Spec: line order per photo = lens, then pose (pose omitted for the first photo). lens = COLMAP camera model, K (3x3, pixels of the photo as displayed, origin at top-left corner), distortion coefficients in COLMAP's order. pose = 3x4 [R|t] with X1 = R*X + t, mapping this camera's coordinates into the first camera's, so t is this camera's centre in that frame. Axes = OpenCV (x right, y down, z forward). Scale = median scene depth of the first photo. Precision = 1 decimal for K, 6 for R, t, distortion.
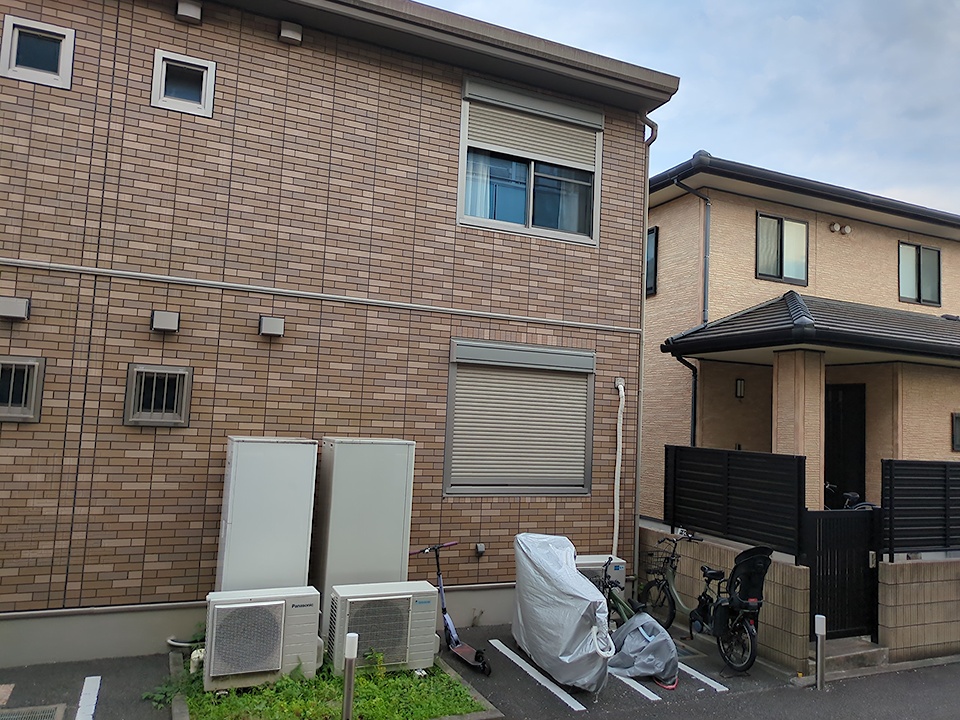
lens RADIAL K [[725.7, 0, 479.7], [0, 725.7, 359.5], [0, 0, 1]] dist [0.029735, -0.016493]
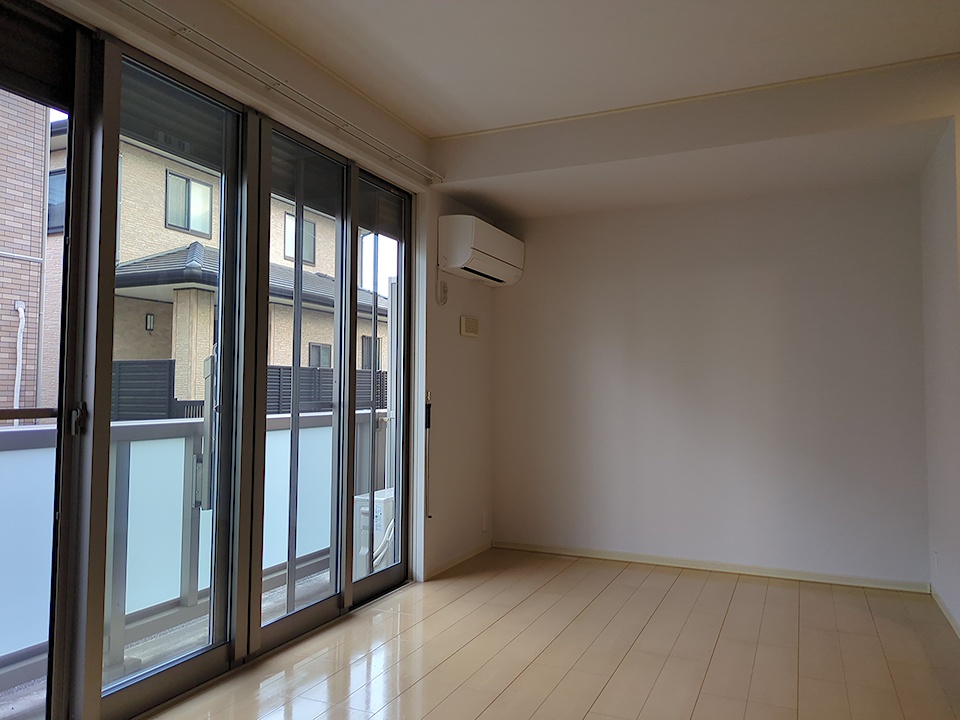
lens RADIAL K [[715.9, 0, 477.2], [0, 715.9, 362.4], [0, 0, 1]] dist [0.003341, -0.003550]
pose [[0.748669, -0.013715, 0.662802, -0.007848], [-0.028532, 0.998193, 0.052884, 0.033573], [-0.662329, -0.058504, 0.746925, -0.230458]]
